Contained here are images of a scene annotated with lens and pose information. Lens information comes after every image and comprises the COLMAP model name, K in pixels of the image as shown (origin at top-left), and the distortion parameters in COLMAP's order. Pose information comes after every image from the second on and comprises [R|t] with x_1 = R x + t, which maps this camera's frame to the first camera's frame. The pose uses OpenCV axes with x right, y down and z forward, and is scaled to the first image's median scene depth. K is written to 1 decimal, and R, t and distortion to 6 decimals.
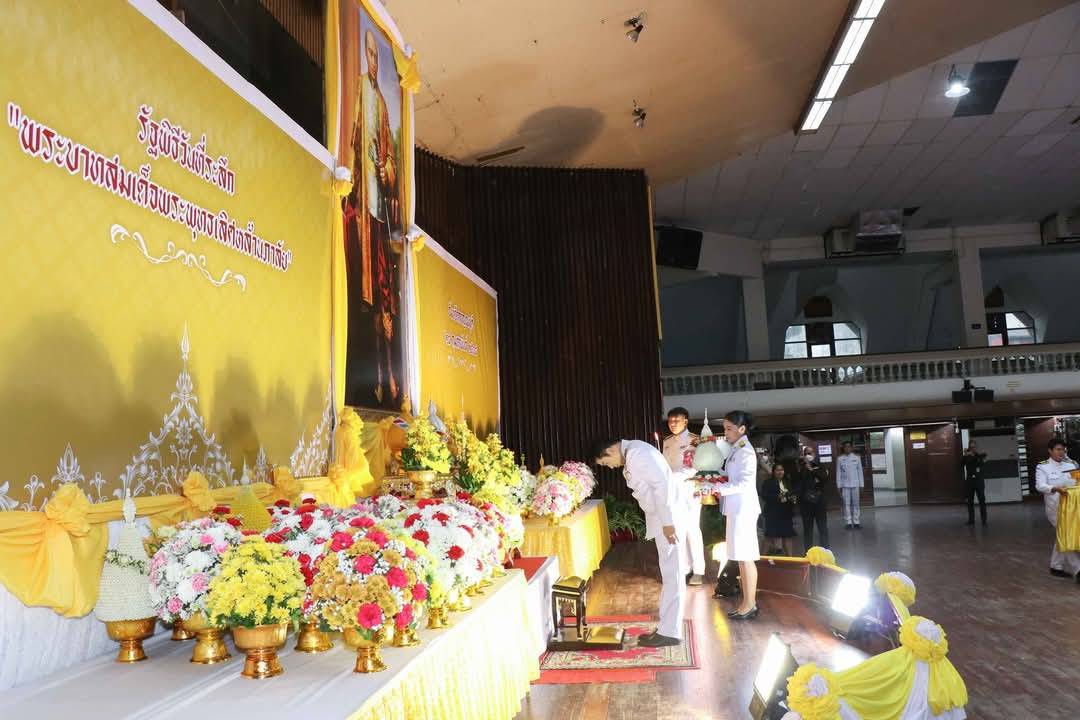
lens RADIAL K [[816.6, 0, 540.0], [0, 816.6, 360.0], [0, 0, 1]] dist [-0.115638, 0.005630]
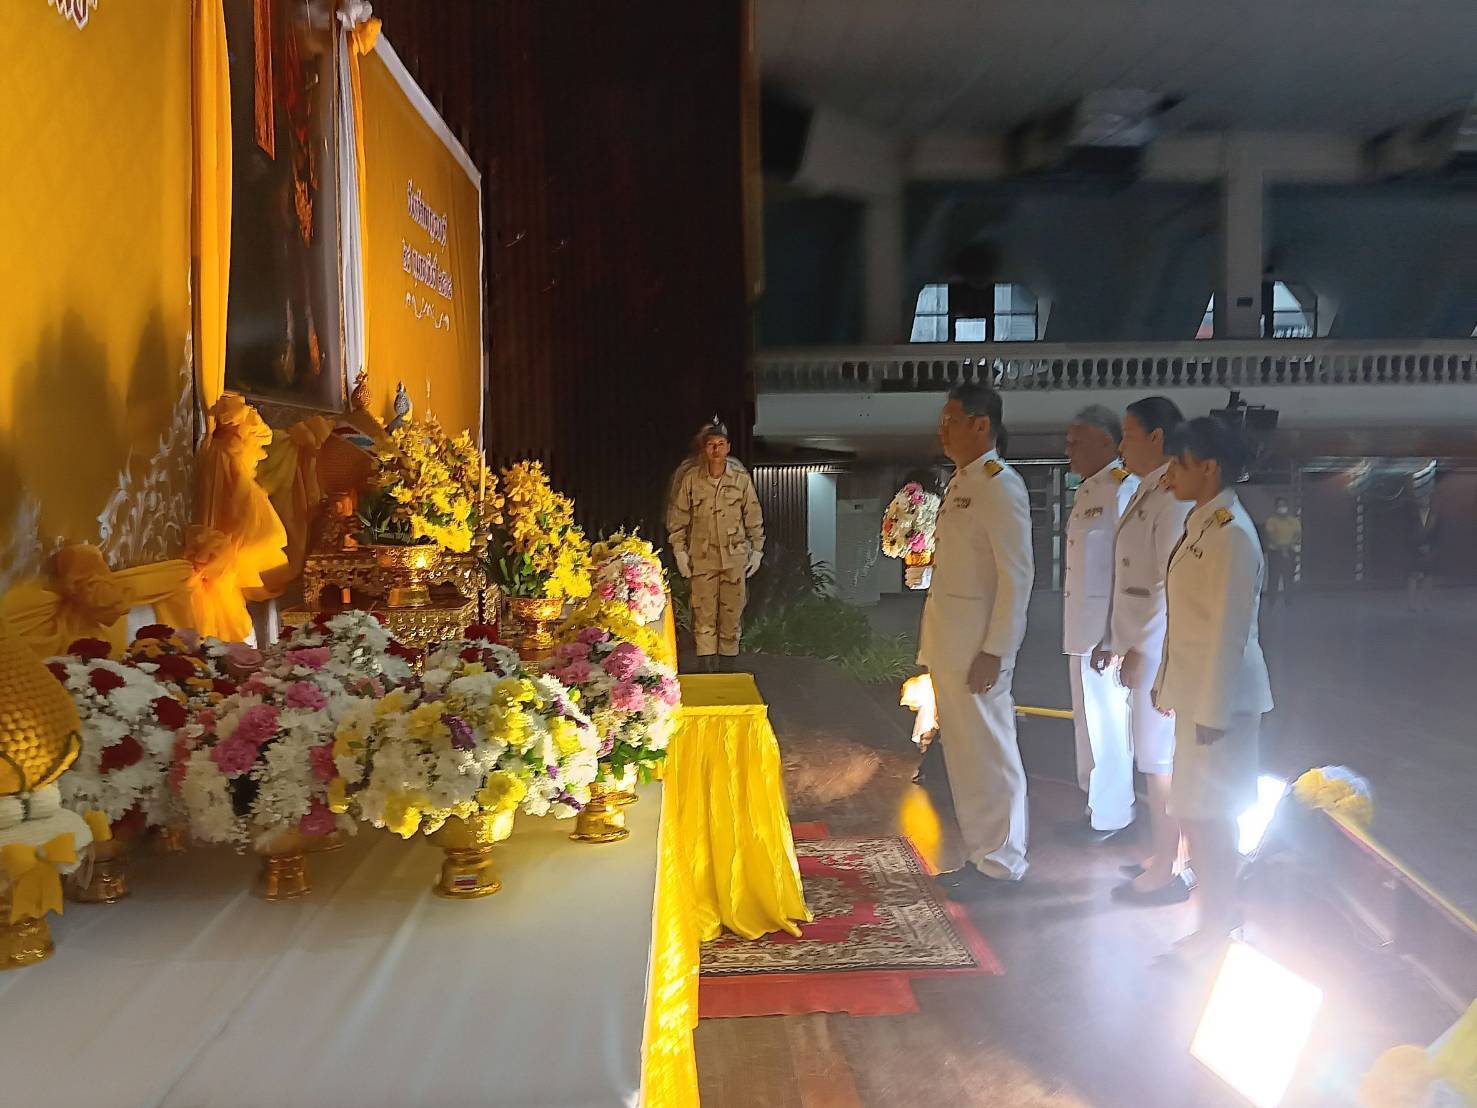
lens RADIAL K [[1358.2, 0, 741.1], [0, 1358.2, 530.9], [0, 0, 1]] dist [0.005994, -0.019776]
pose [[0.982092, 0.025861, 0.186620, -0.094224], [-0.053161, 0.988322, 0.142807, 0.012148], [-0.180747, -0.150171, 0.971997, 0.224222]]
